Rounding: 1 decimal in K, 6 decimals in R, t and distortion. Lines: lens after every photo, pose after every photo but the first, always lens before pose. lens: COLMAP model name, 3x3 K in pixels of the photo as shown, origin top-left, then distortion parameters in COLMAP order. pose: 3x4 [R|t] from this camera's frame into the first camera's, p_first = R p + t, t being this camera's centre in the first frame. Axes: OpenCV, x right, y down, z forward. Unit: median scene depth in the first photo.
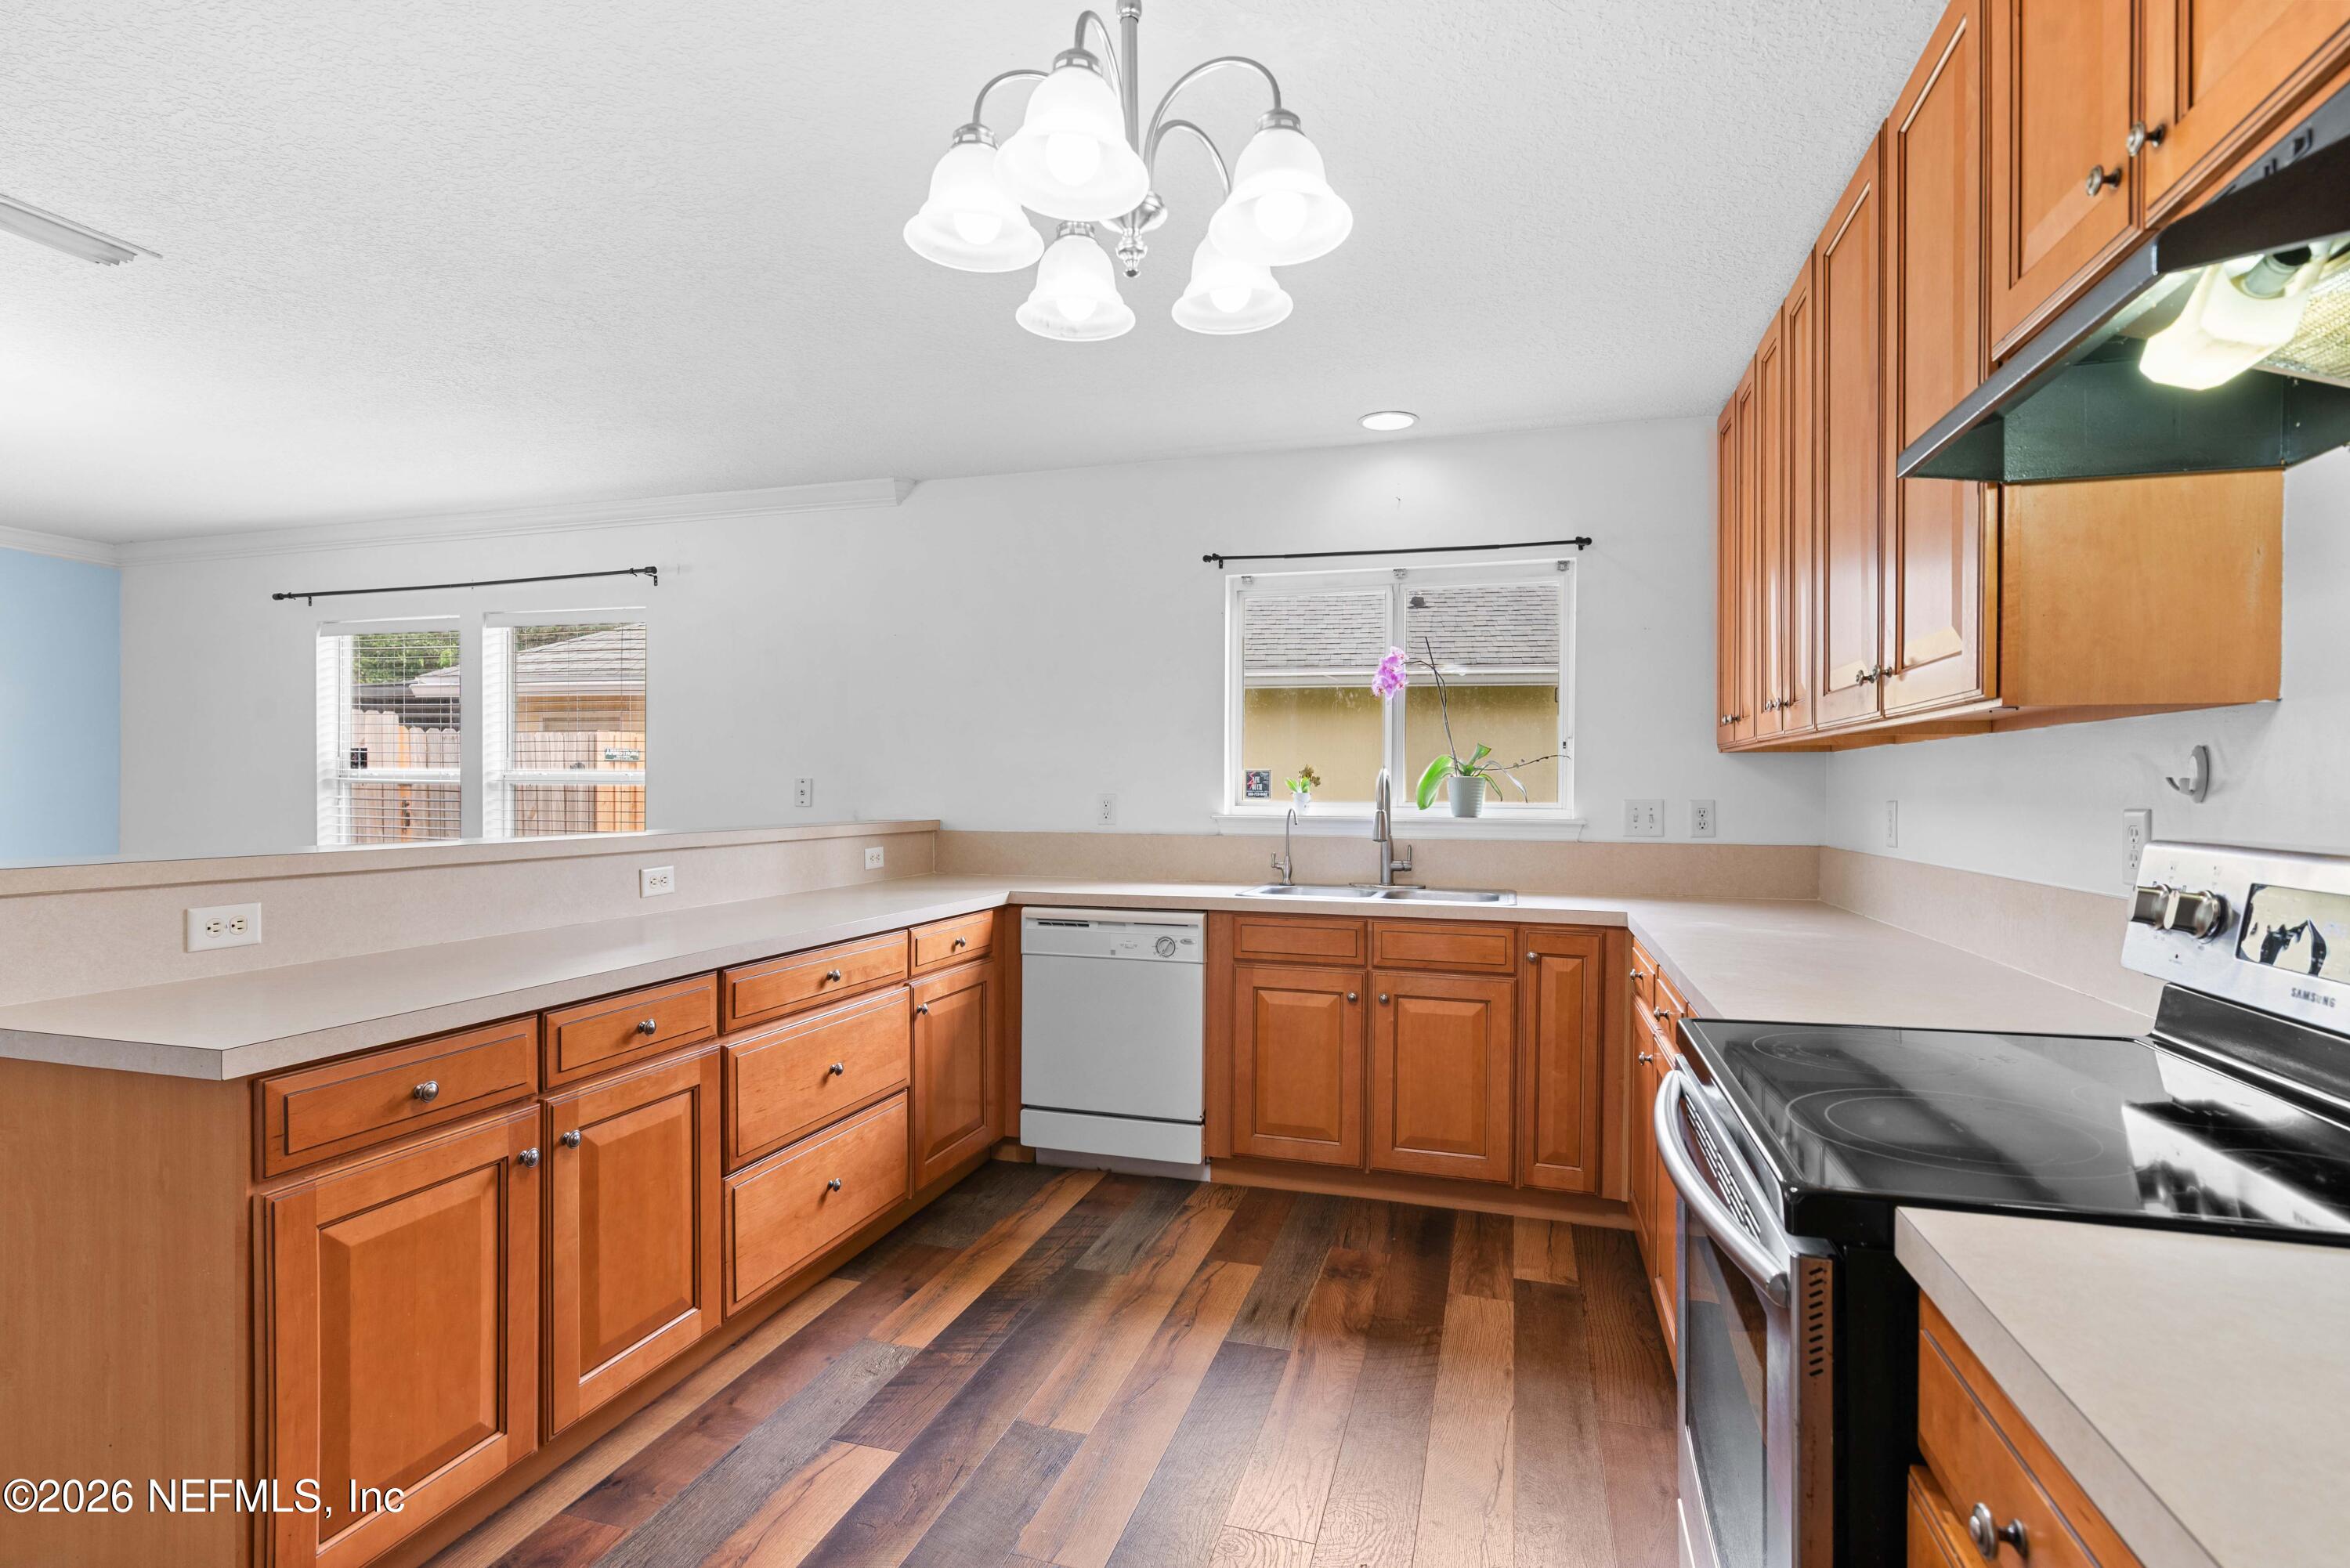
lens RADIAL K [[1120.3, 0, 1142.2], [0, 1120.3, 802.1], [0, 0, 1]] dist [0.002459, -0.002130]
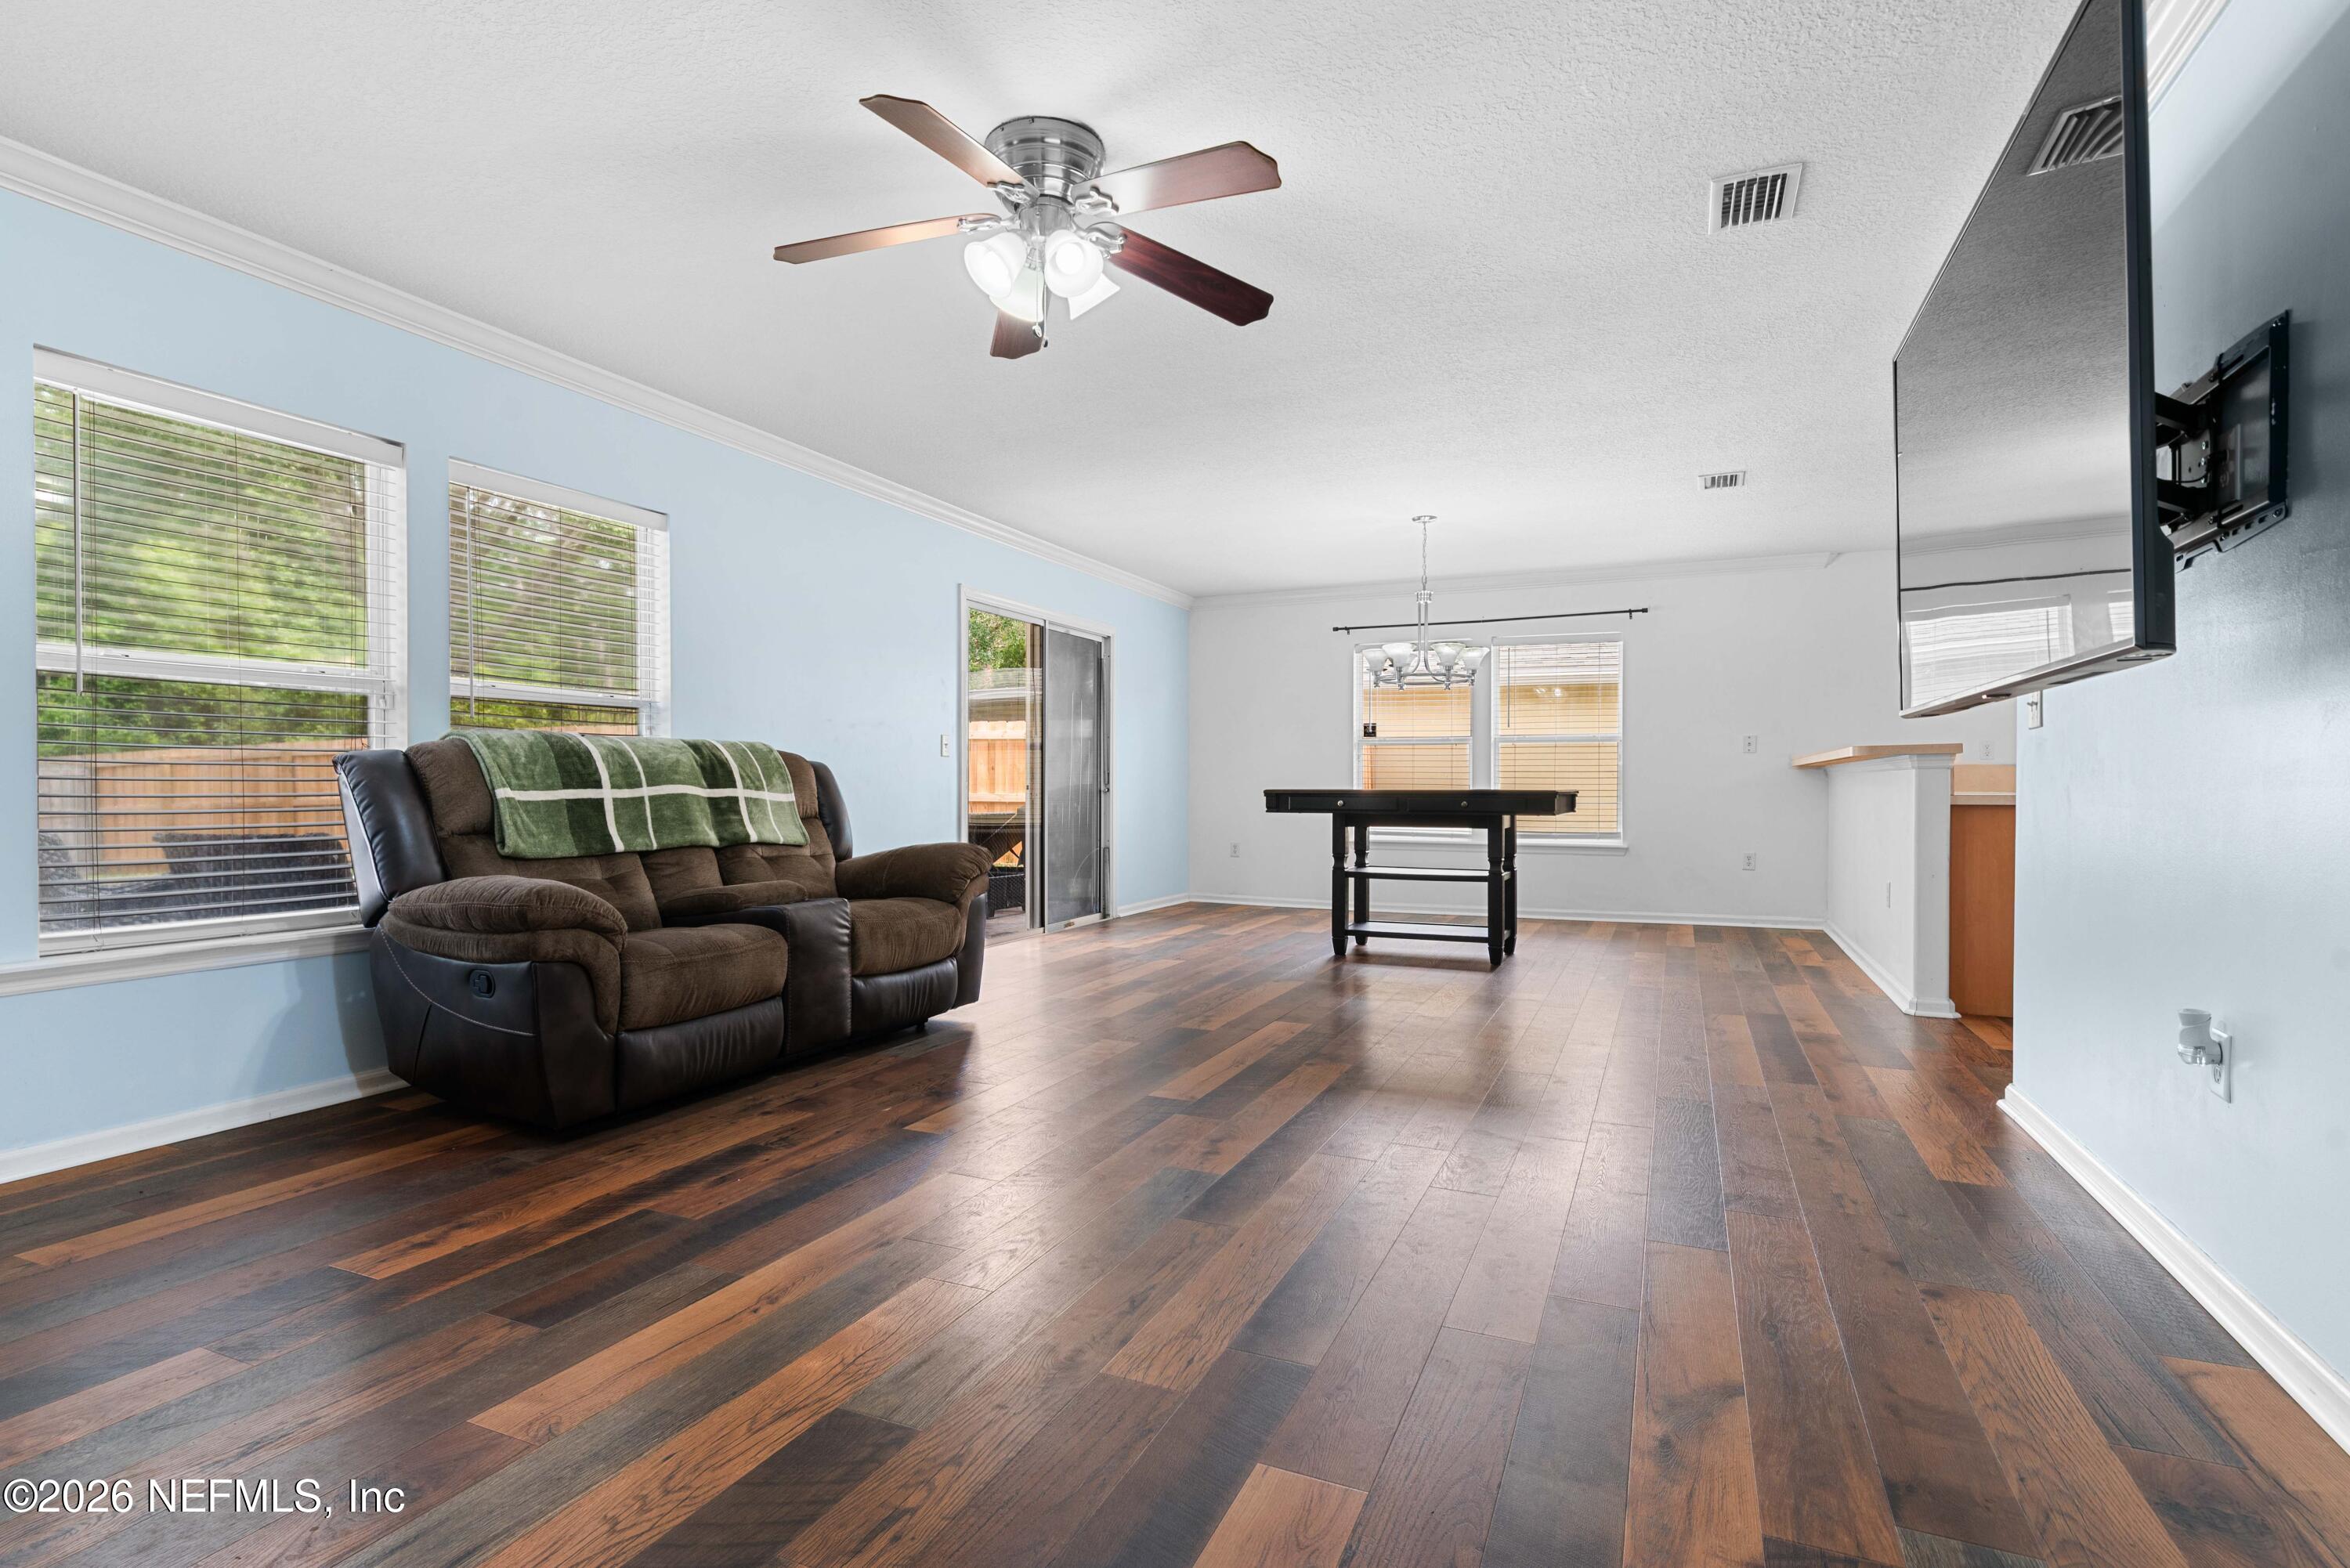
lens RADIAL K [[1120.3, 0, 1166.3], [0, 1120.3, 802.9], [0, 0, 1]] dist [0.002459, -0.002130]
pose [[0.993125, -0.003868, -0.116994, -1.469845], [0.004442, 0.999979, 0.004645, 0.101800], [0.116974, -0.005132, 0.993122, -1.124788]]
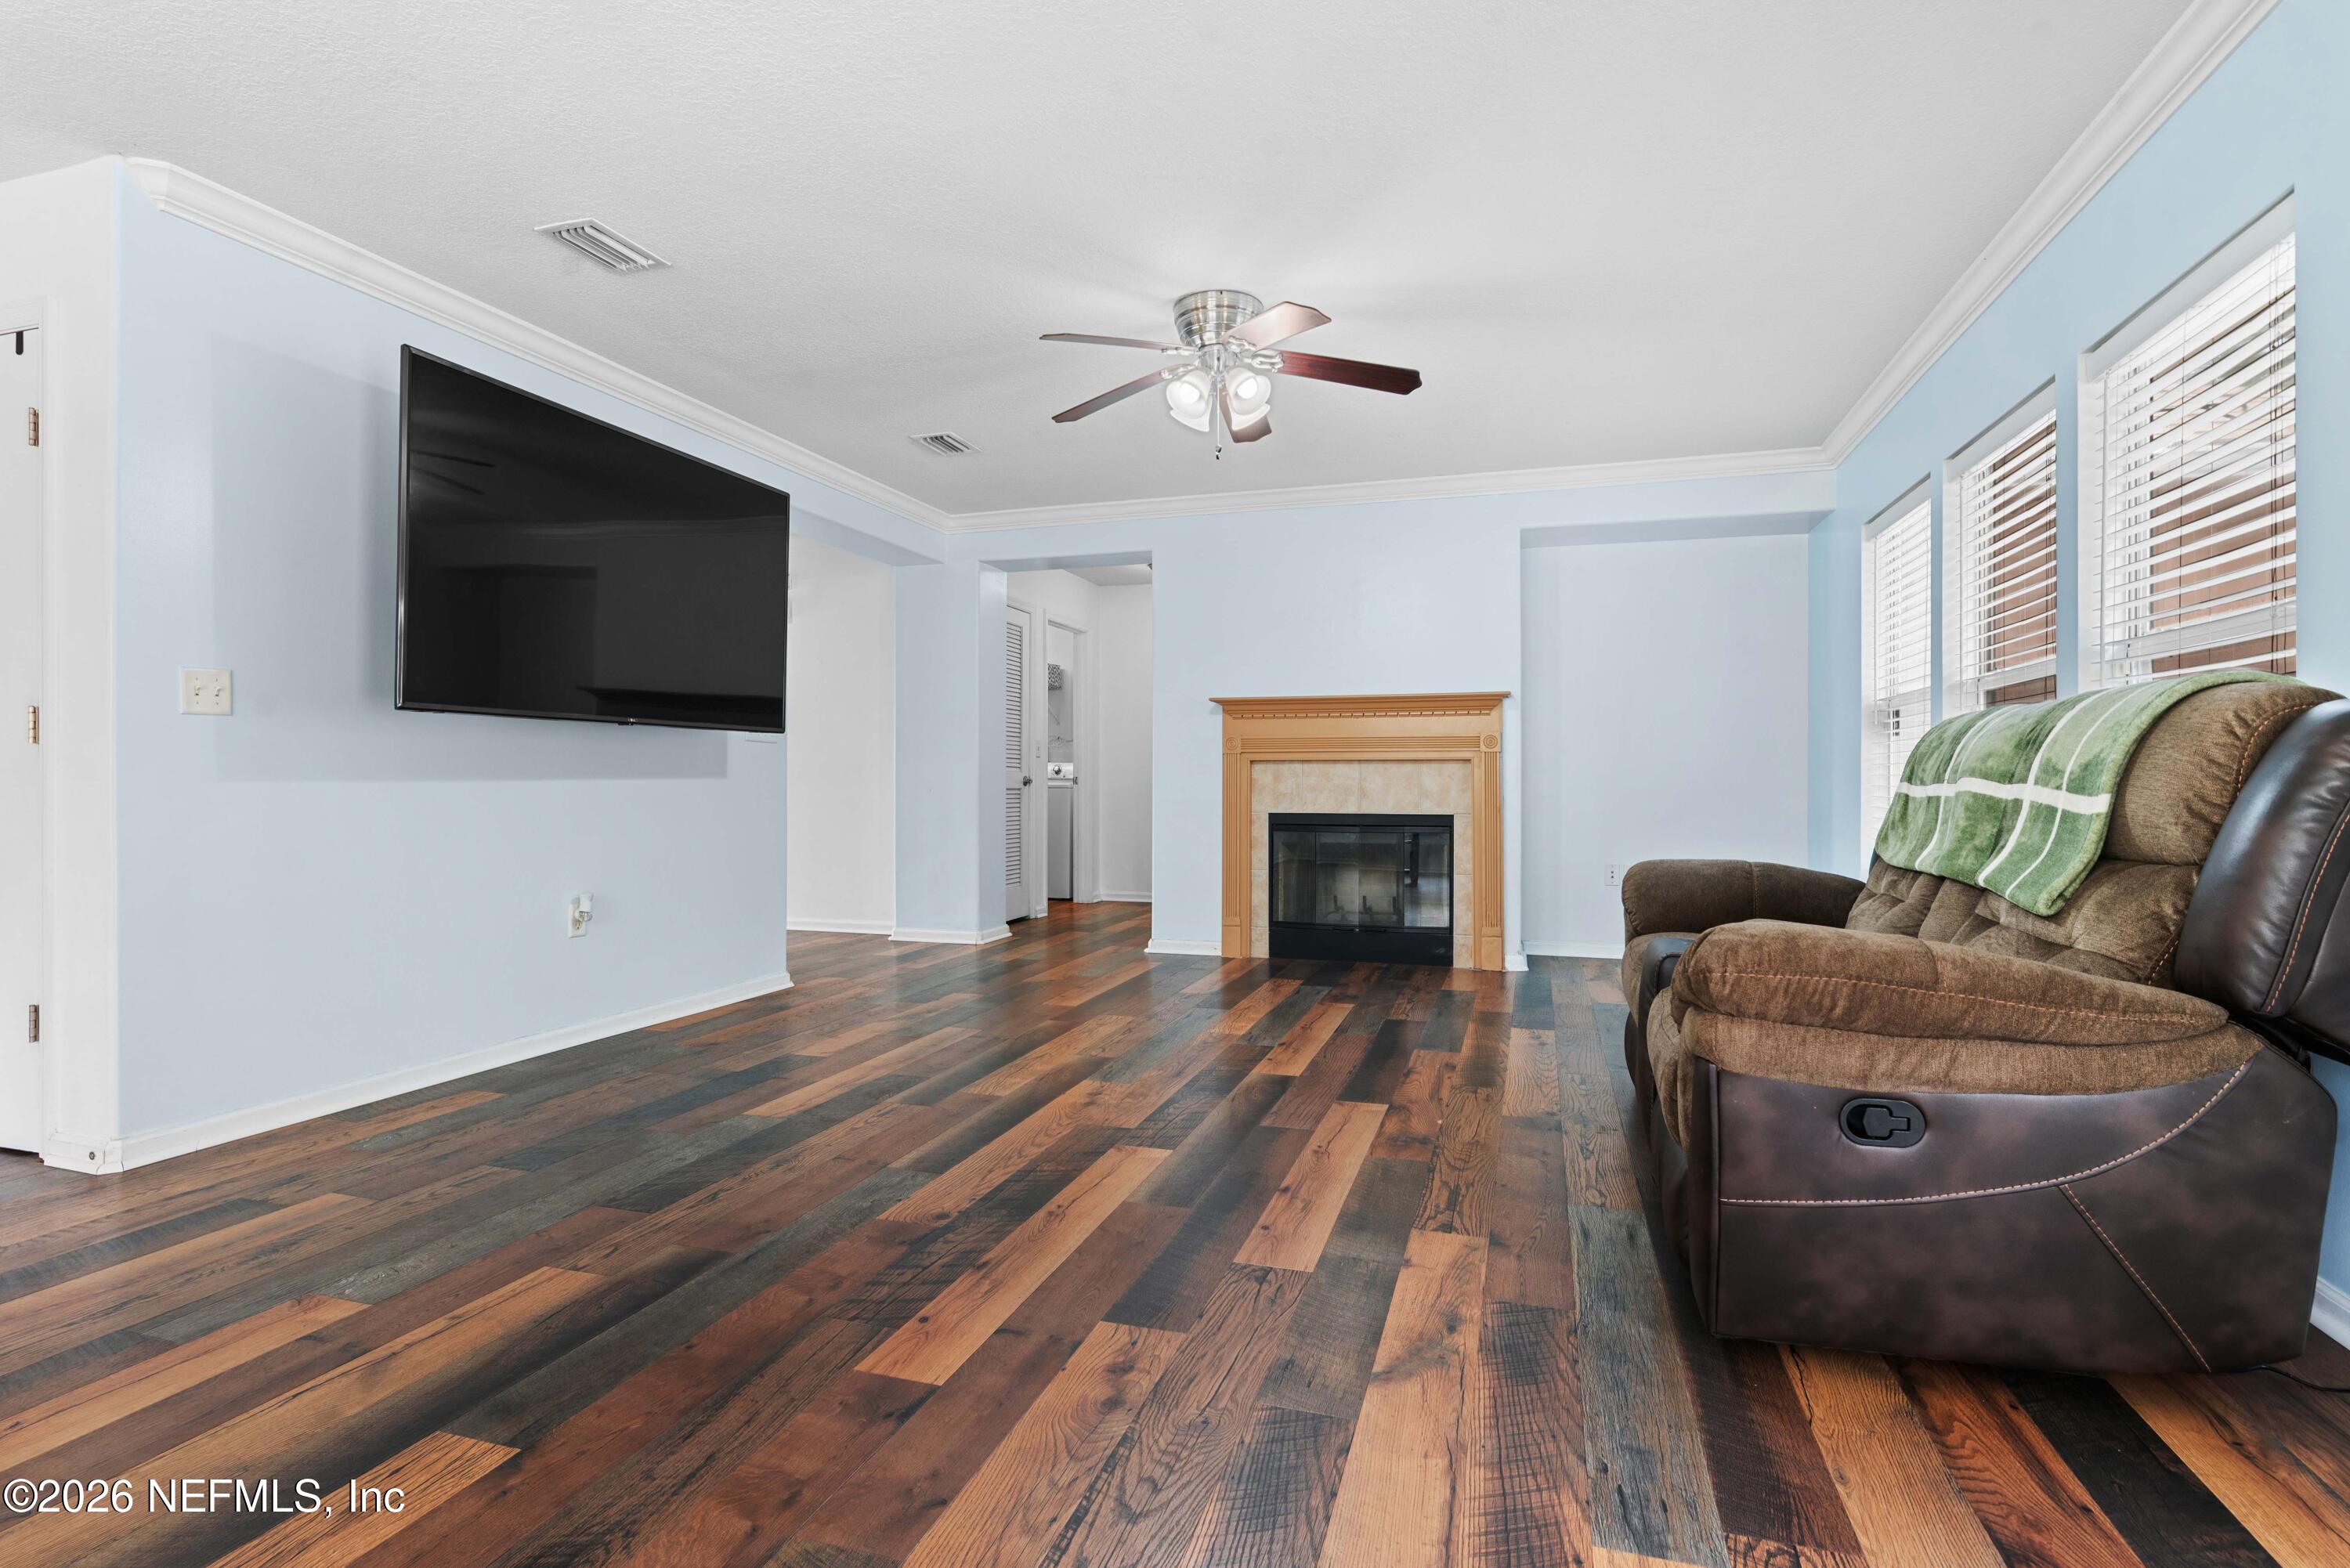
lens RADIAL K [[1191.4, 0, 1171.2], [0, 1191.4, 786.8], [0, 0, 1]] dist [0.000603, -0.000767]
pose [[-0.999969, -0.006600, 0.004266, -1.622932], [-0.006532, 0.999854, 0.015775, 0.080752], [-0.004369, 0.015746, -0.999866, 0.997399]]
